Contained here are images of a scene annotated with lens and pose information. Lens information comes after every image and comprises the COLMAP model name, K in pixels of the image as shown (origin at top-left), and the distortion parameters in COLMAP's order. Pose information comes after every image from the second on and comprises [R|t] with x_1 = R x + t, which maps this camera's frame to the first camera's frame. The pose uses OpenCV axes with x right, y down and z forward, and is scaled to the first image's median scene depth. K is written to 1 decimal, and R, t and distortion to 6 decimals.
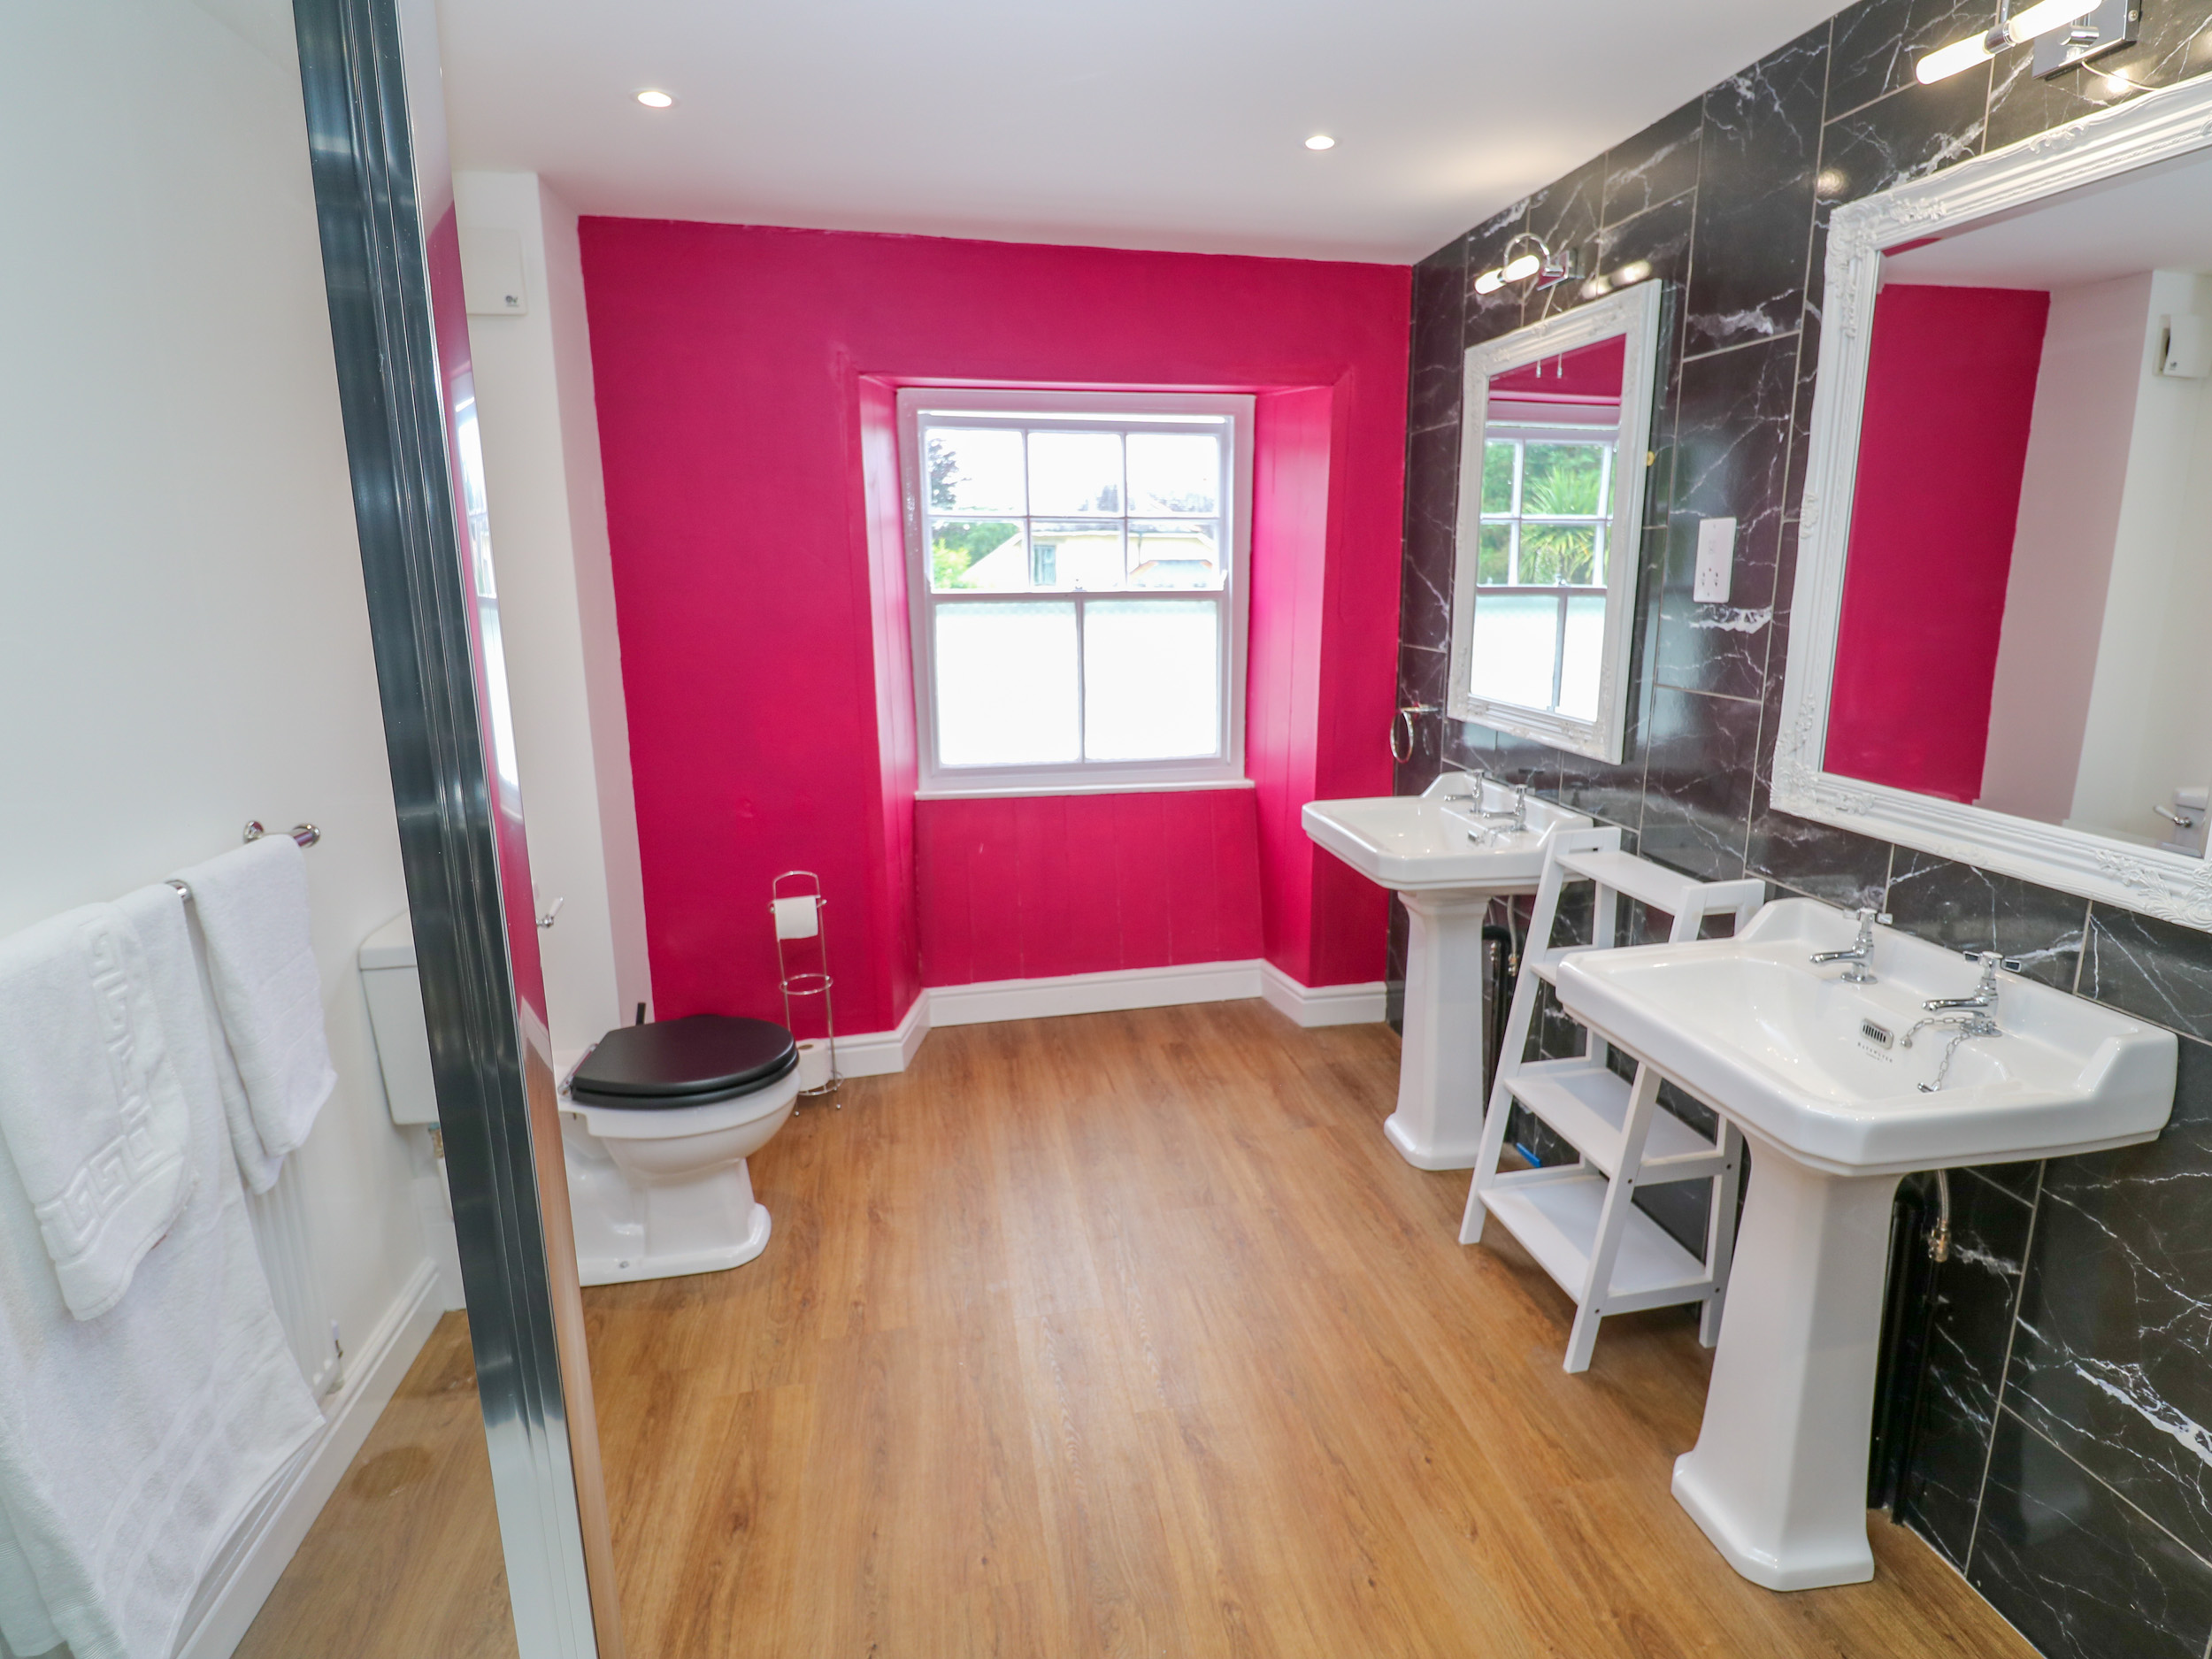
lens RADIAL K [[1177.4, 0, 1148.9], [0, 1177.4, 796.3], [0, 0, 1]] dist [0.032003, -0.029664]
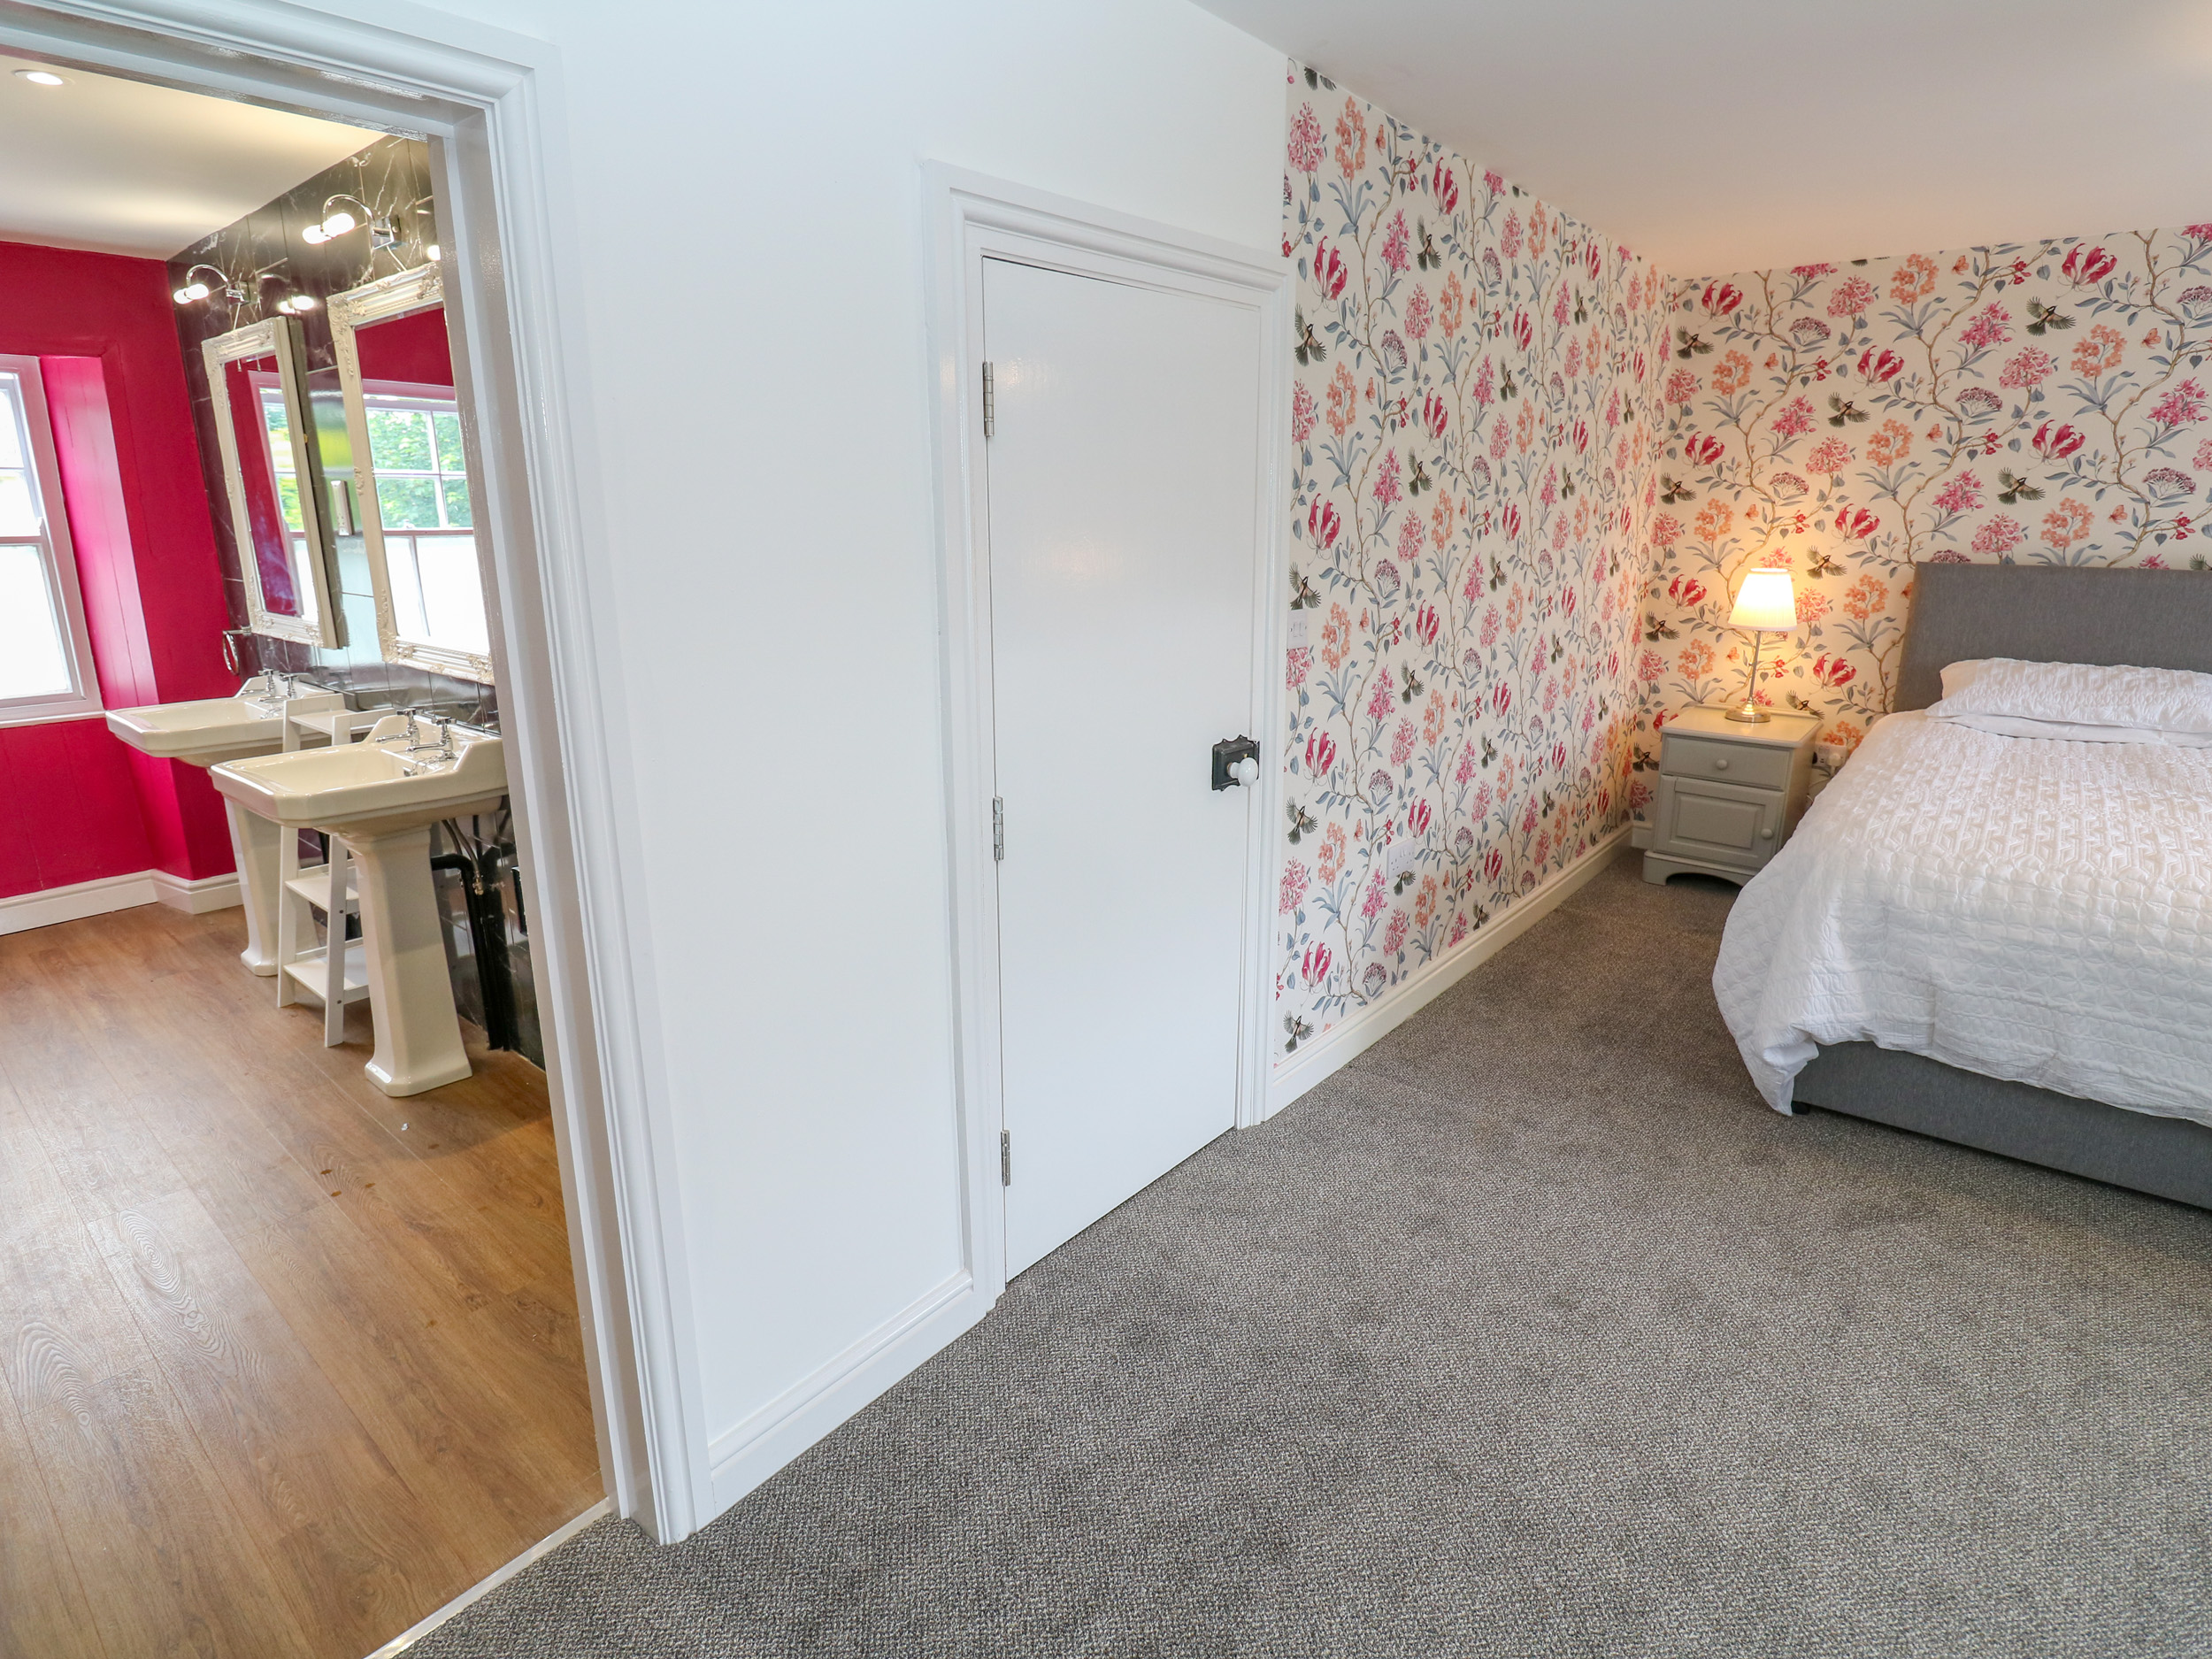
lens RADIAL K [[1177.4, 0, 1148.9], [0, 1177.4, 796.3], [0, 0, 1]] dist [0.032003, -0.029664]
pose [[0.783413, -0.144174, 0.604548, 0.197902], [0.119195, 0.989518, 0.081523, 0.109483], [-0.609965, 0.008193, 0.792386, -0.550403]]
